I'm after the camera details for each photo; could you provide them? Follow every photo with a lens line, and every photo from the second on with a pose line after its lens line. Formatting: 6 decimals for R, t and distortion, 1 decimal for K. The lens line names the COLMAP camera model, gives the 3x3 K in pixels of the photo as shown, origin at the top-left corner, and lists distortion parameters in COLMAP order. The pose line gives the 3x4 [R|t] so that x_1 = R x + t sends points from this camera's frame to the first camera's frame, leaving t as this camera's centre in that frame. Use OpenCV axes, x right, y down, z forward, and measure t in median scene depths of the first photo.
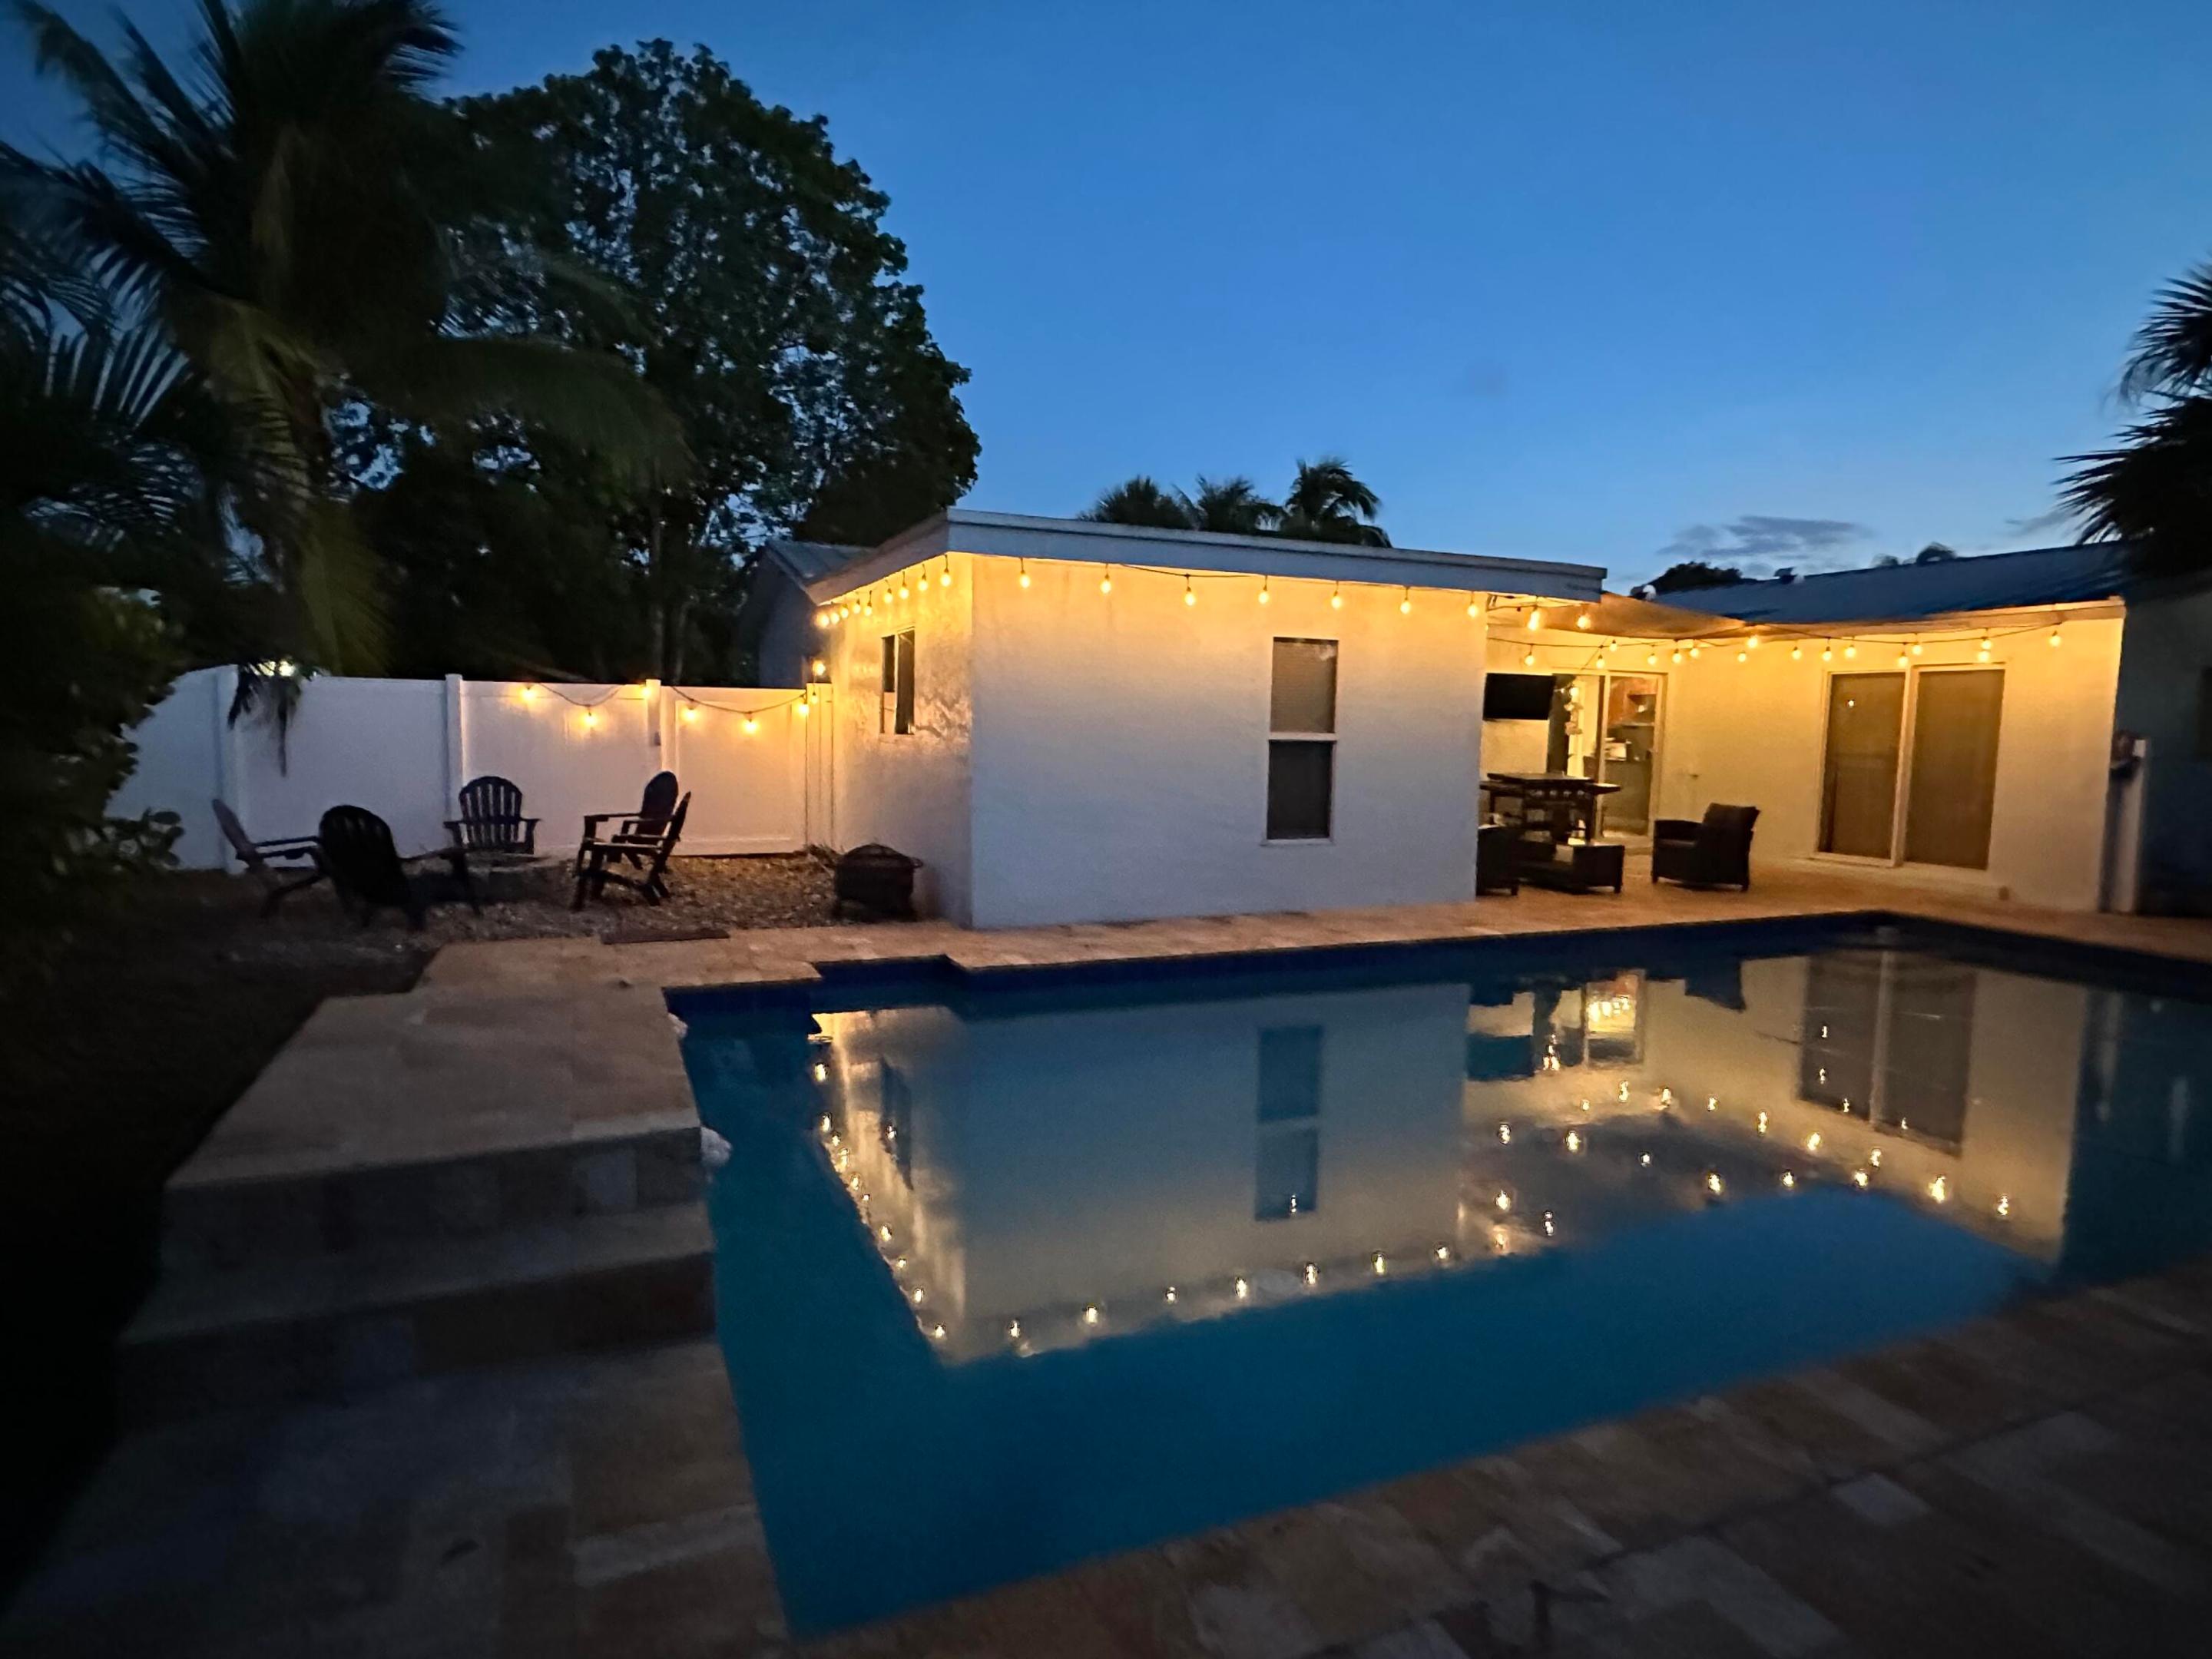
lens RADIAL K [[1250.3, 0, 1106.0], [0, 1250.3, 829.5], [0, 0, 1]] dist [-0.005303, 0.003983]
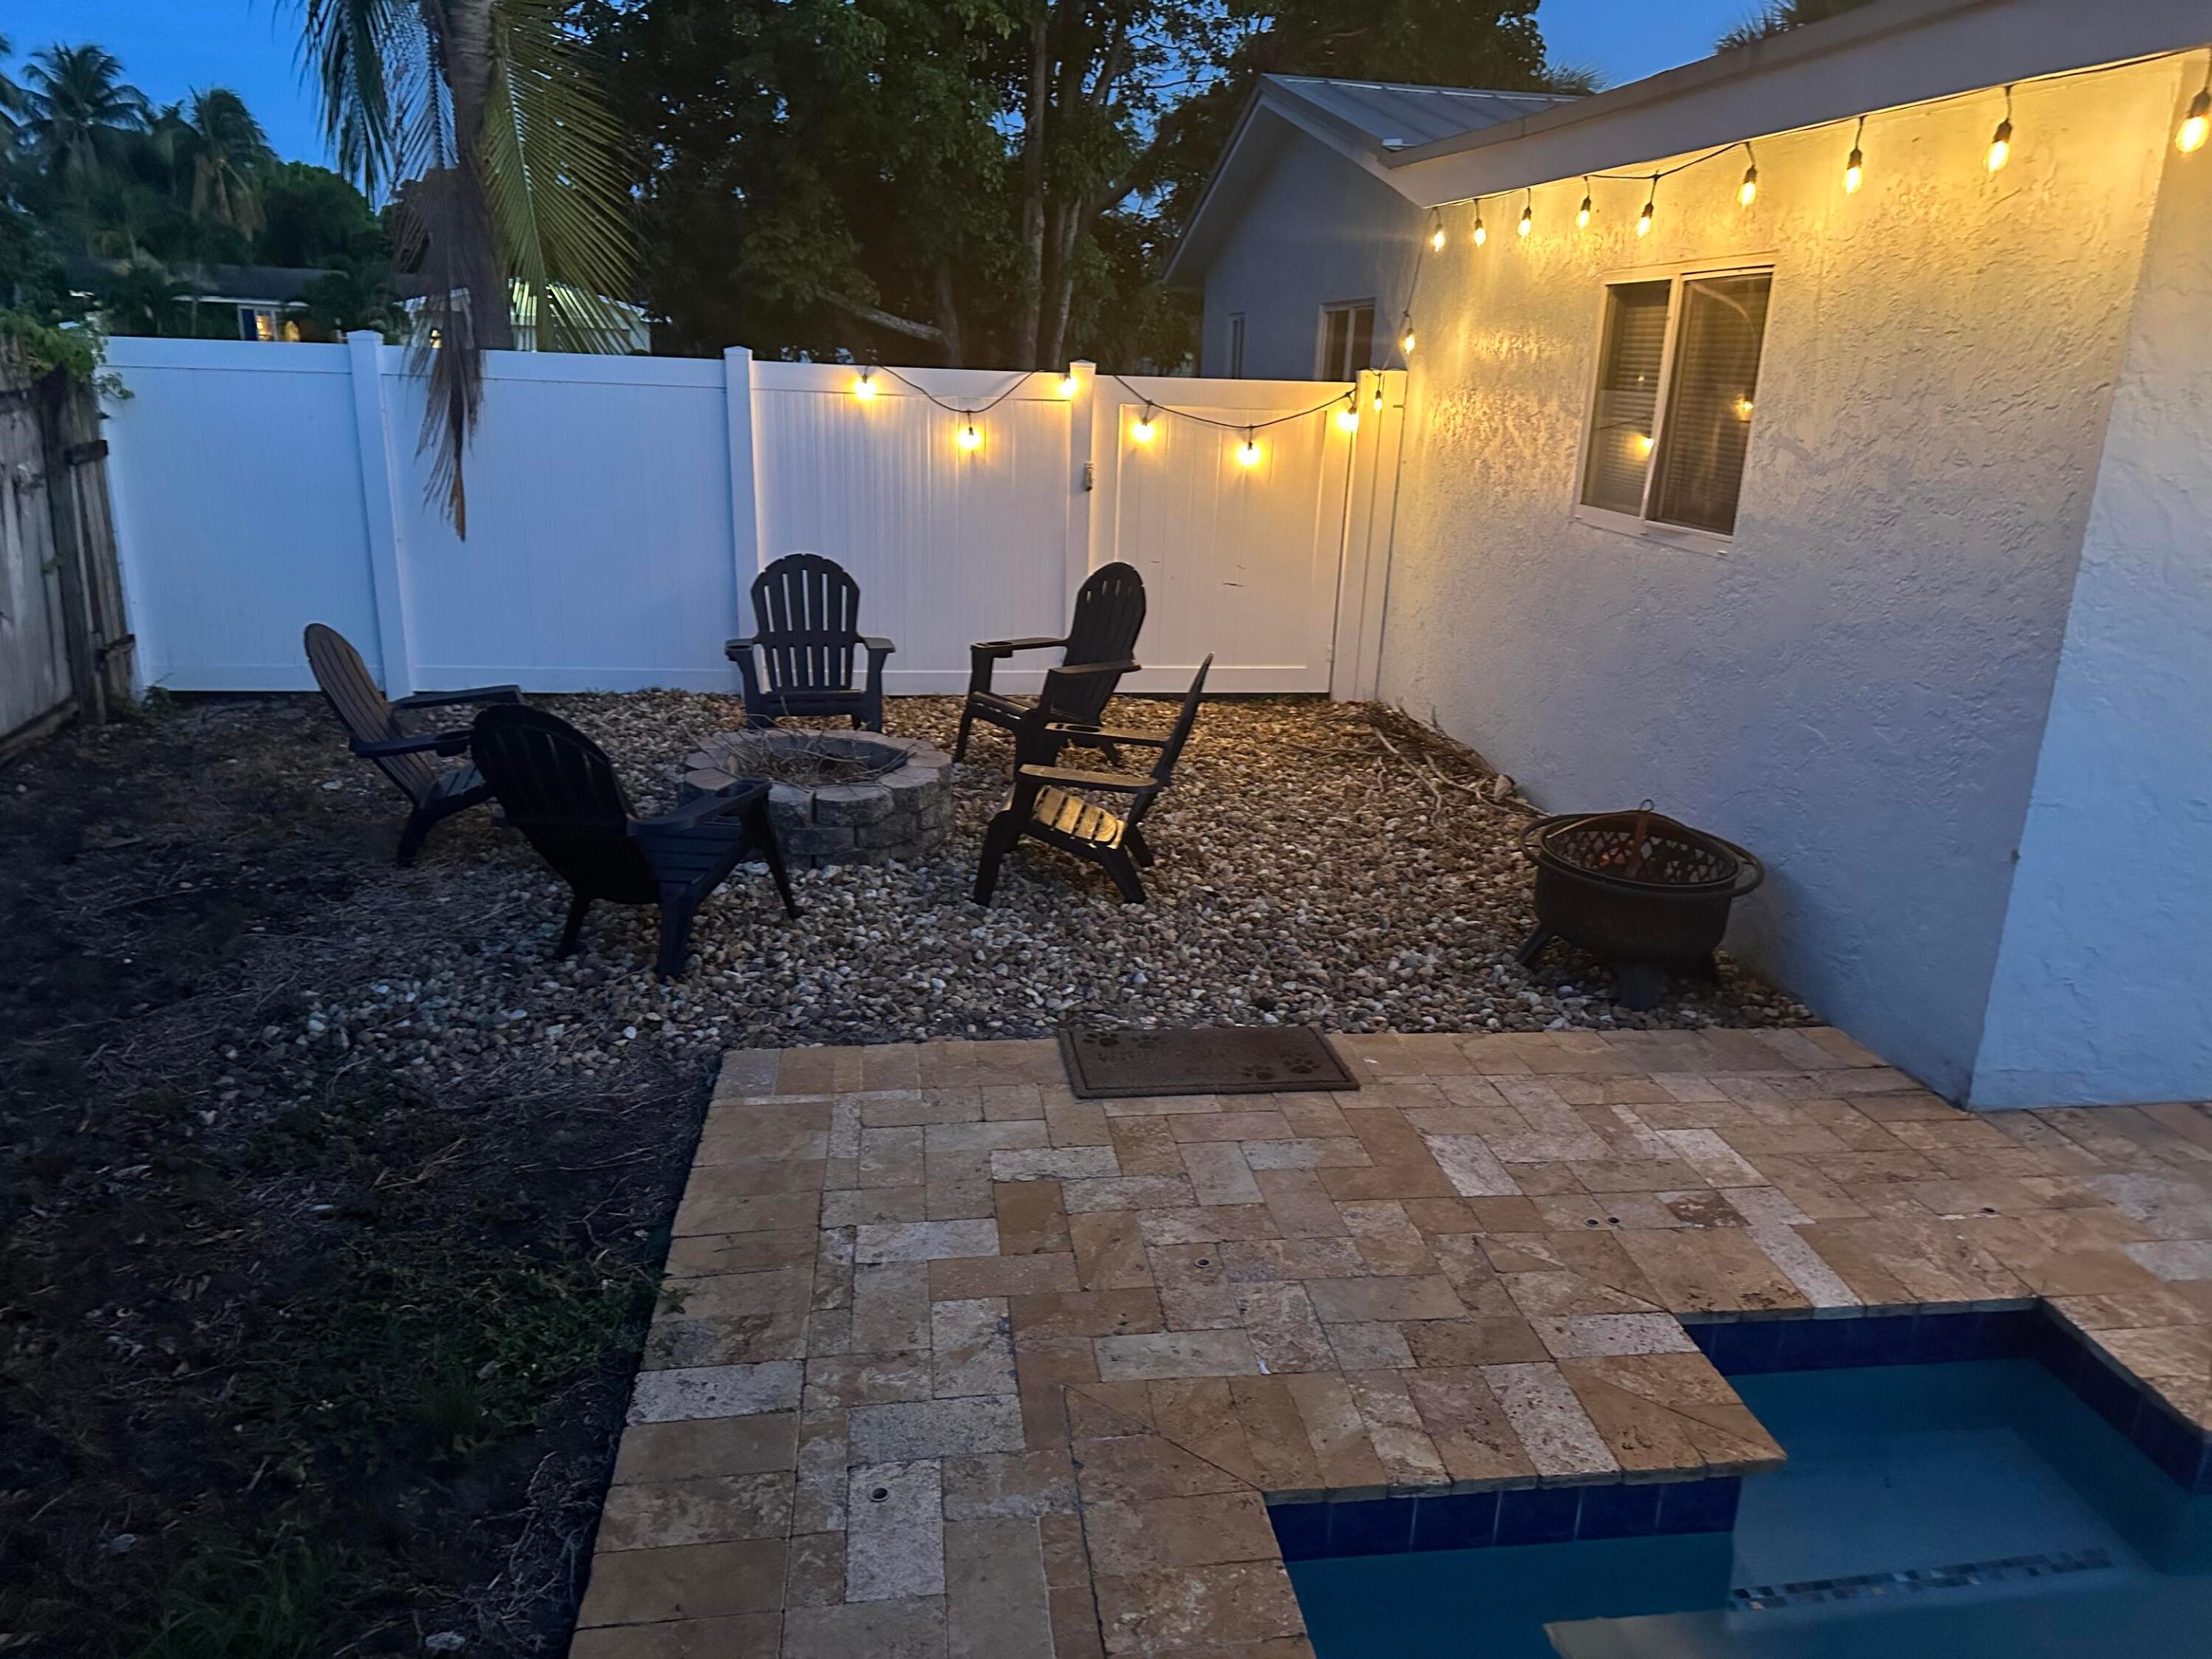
lens RADIAL K [[1573.8, 0, 1106.0], [0, 1573.8, 829.5], [0, 0, 1]] dist [0.146621, -0.237321]
pose [[0.965578, 0.088363, -0.244647, -0.189961], [-0.038335, 0.978603, 0.202156, -0.070258], [0.257275, -0.185818, 0.948304, 0.363413]]
